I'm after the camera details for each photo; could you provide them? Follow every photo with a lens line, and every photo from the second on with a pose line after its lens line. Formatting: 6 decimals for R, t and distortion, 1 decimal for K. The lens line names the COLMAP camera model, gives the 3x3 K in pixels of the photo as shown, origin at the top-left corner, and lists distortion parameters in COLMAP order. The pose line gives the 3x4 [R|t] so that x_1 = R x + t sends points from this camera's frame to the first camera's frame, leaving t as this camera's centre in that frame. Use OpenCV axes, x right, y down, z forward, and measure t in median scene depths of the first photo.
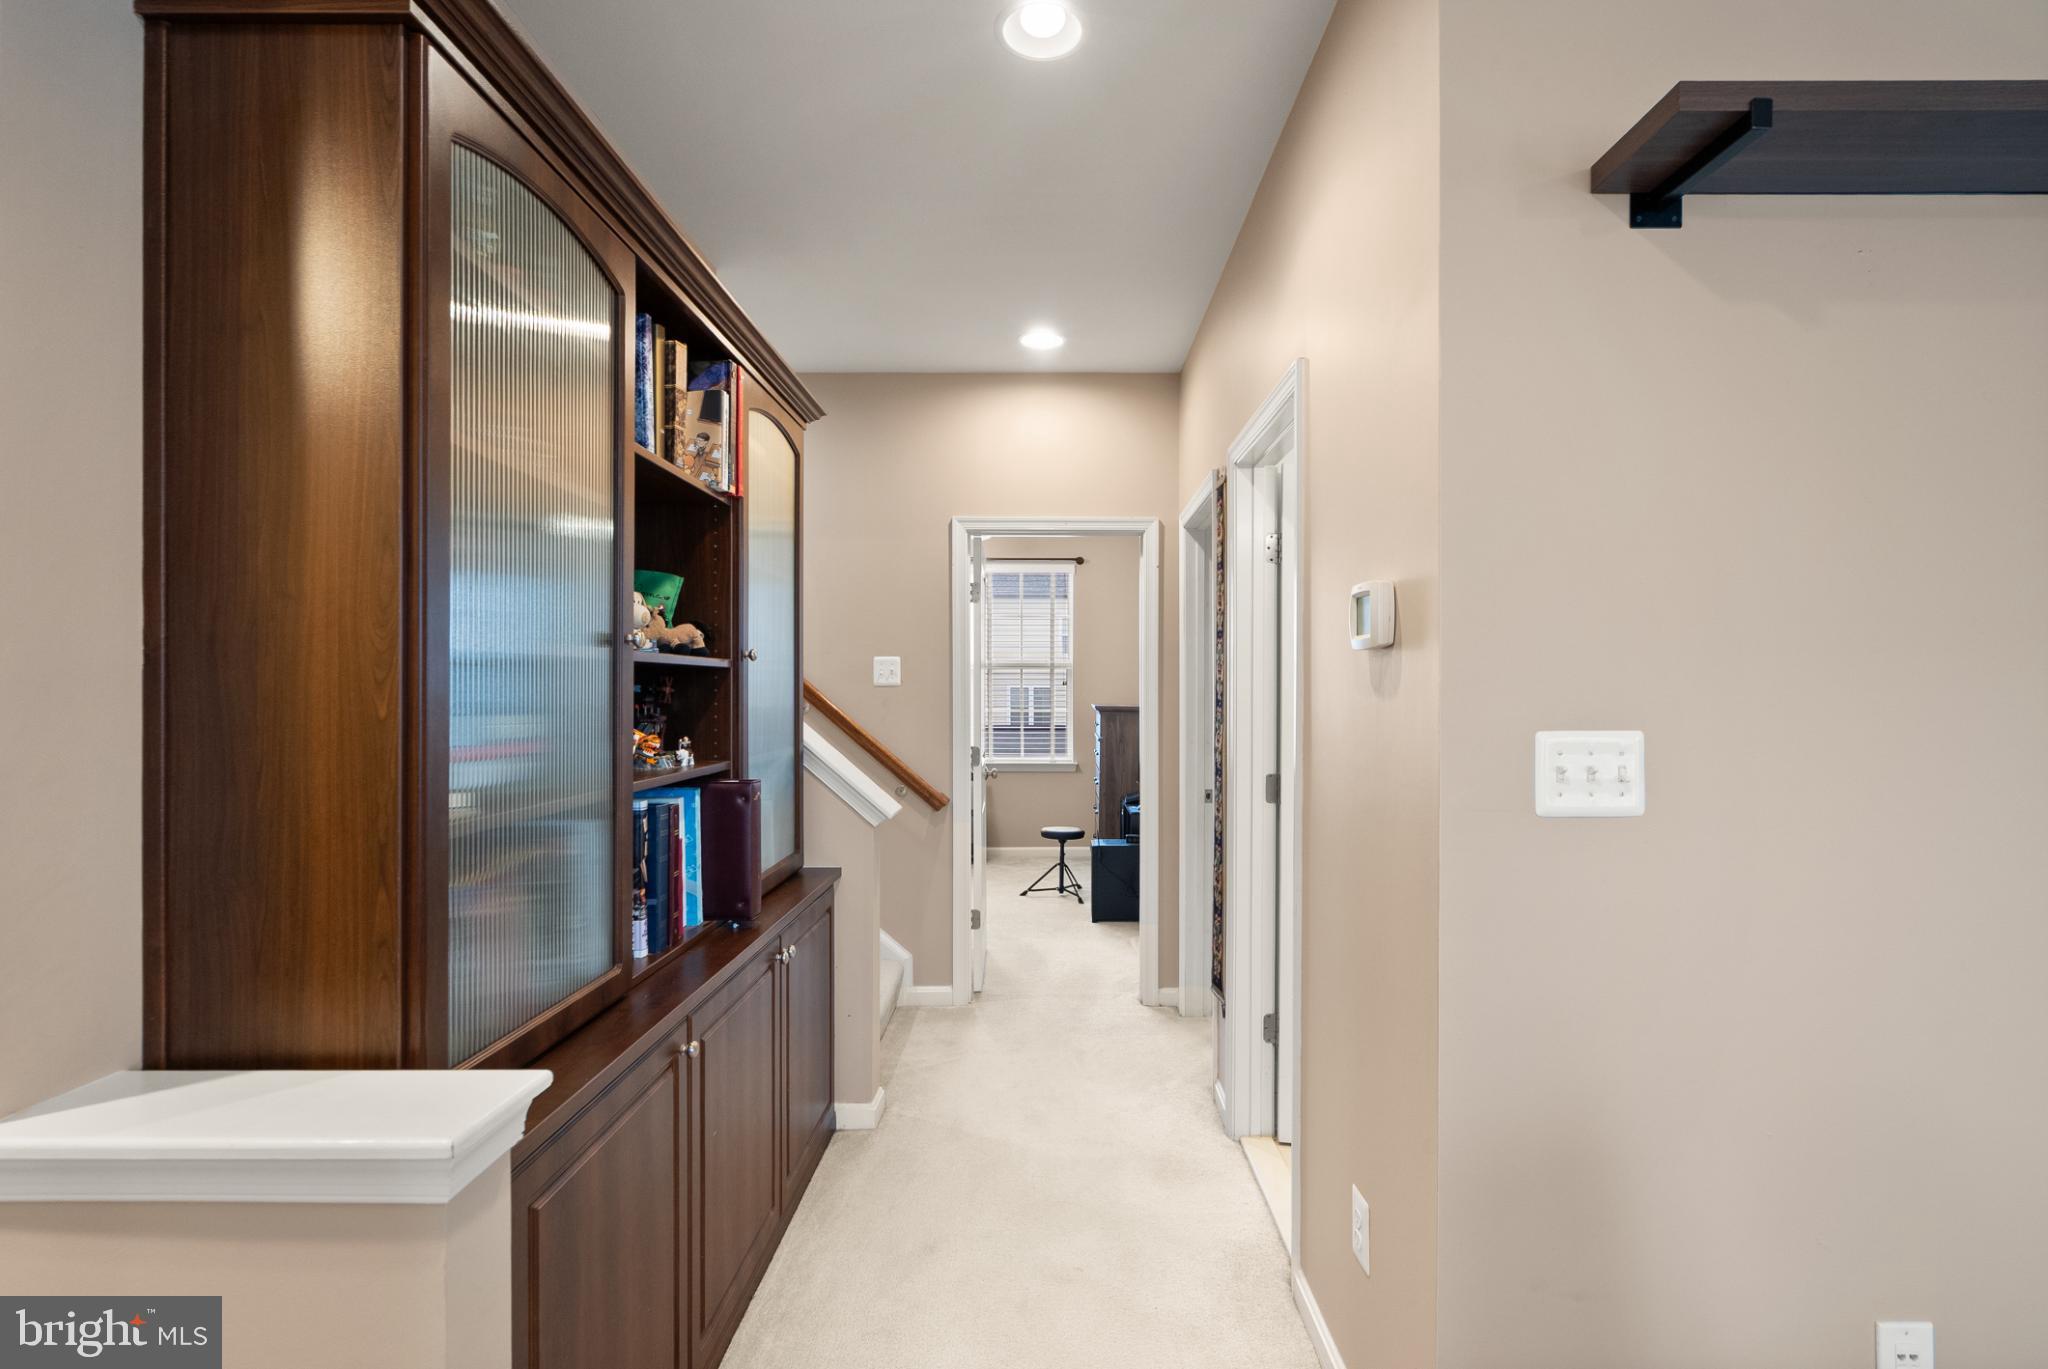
lens RADIAL K [[956.7, 0, 1036.0], [0, 956.7, 681.9], [0, 0, 1]] dist [-0.005219, 0.003292]
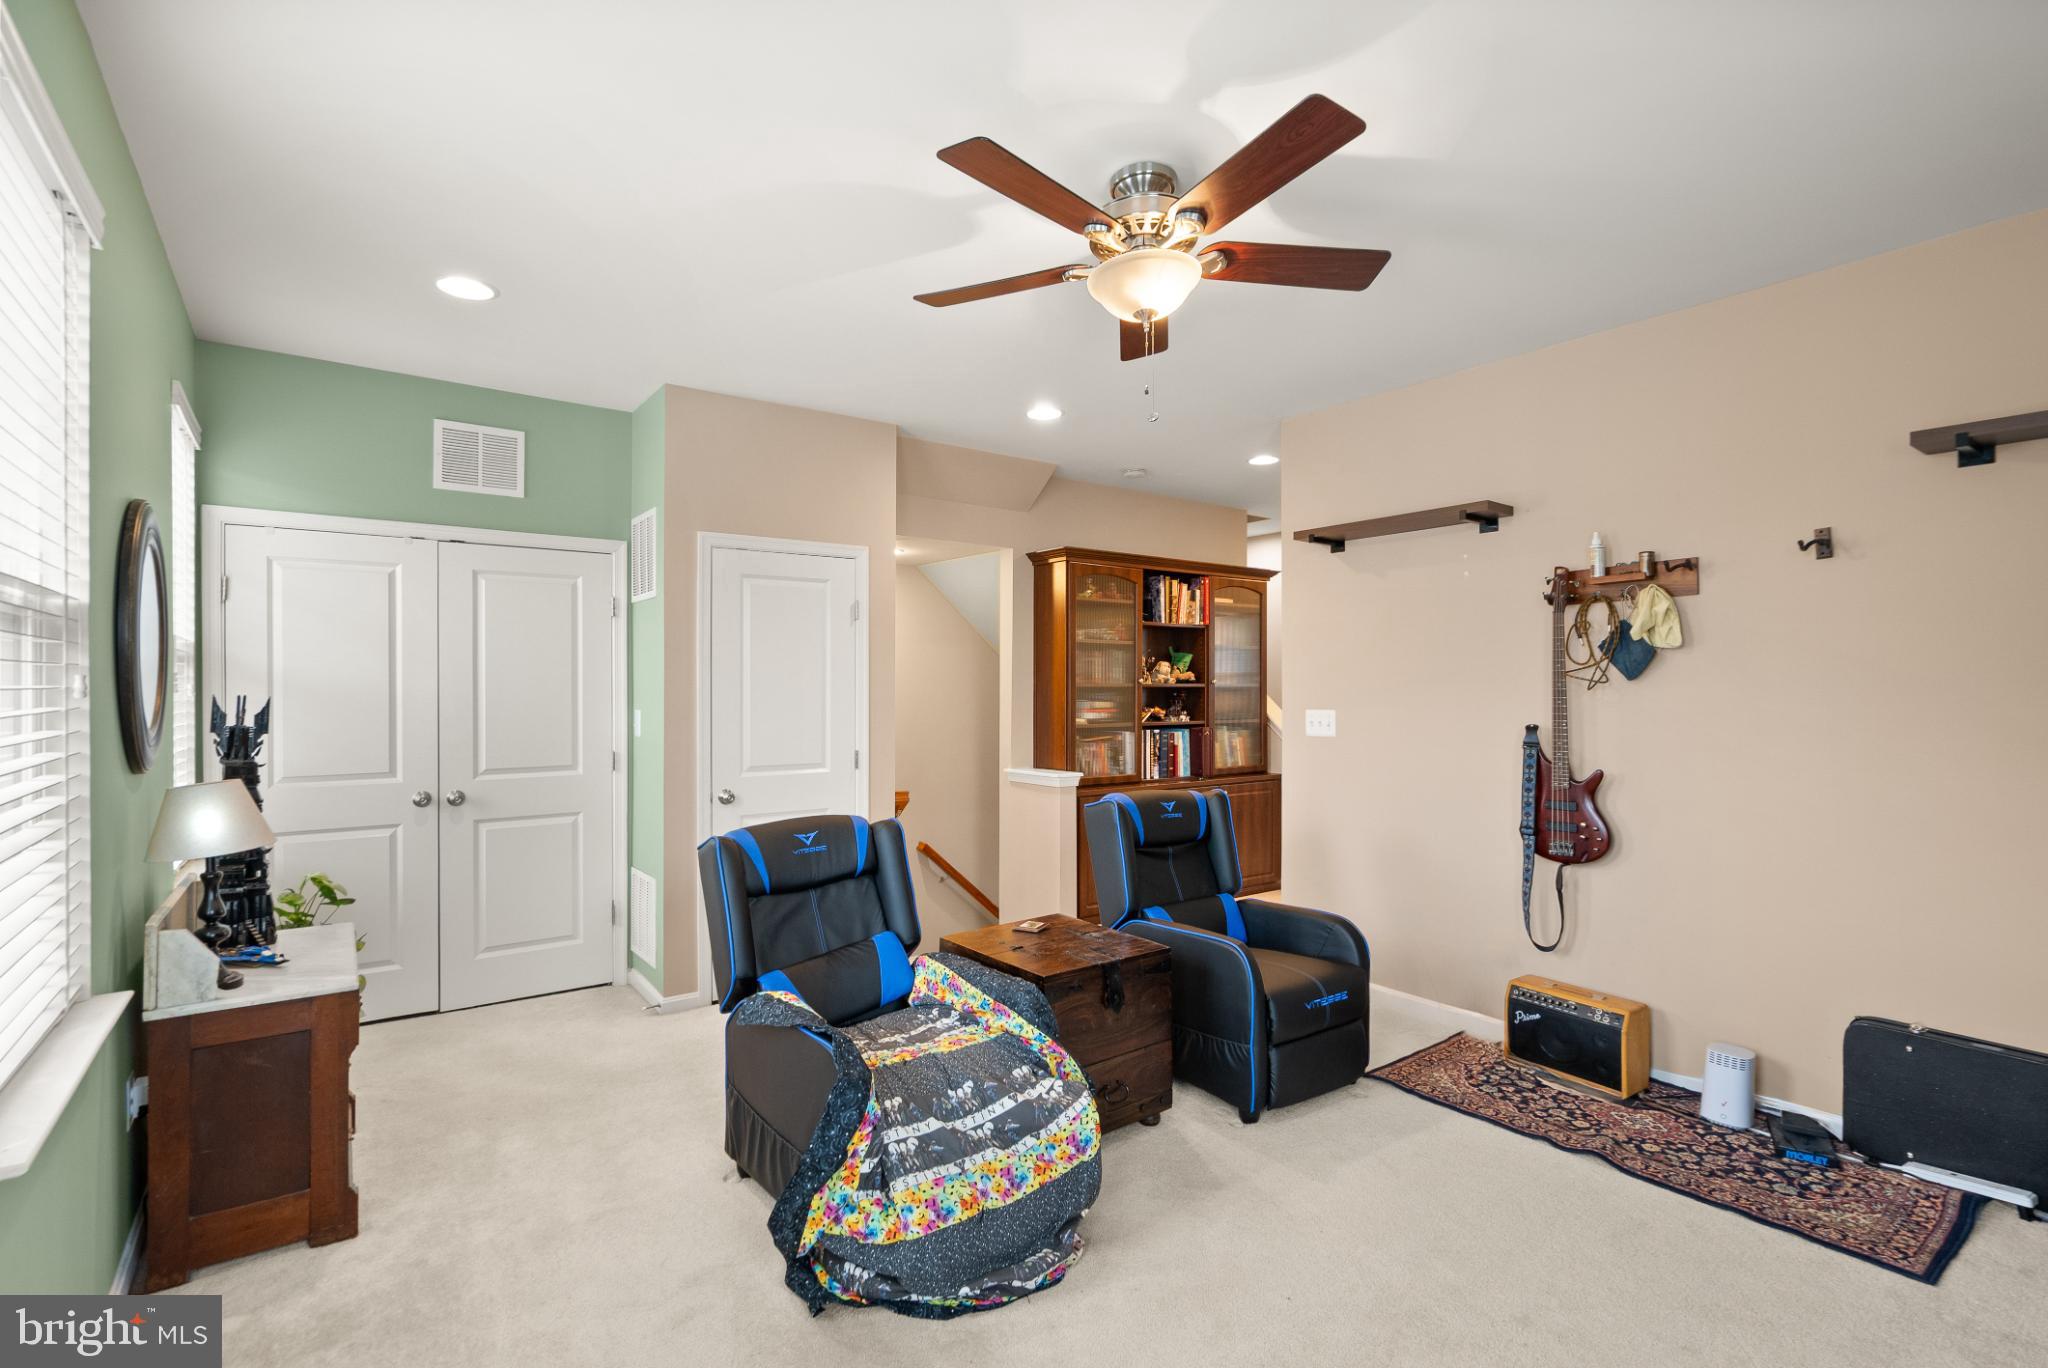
lens RADIAL K [[956.7, 0, 1004.8], [0, 956.7, 689.7], [0, 0, 1]] dist [-0.005219, 0.003292]
pose [[0.582358, 0.003868, -0.812923, 1.670176], [-0.003772, 0.999991, 0.002056, -0.012086], [0.812924, 0.001869, 0.582367, -1.126905]]
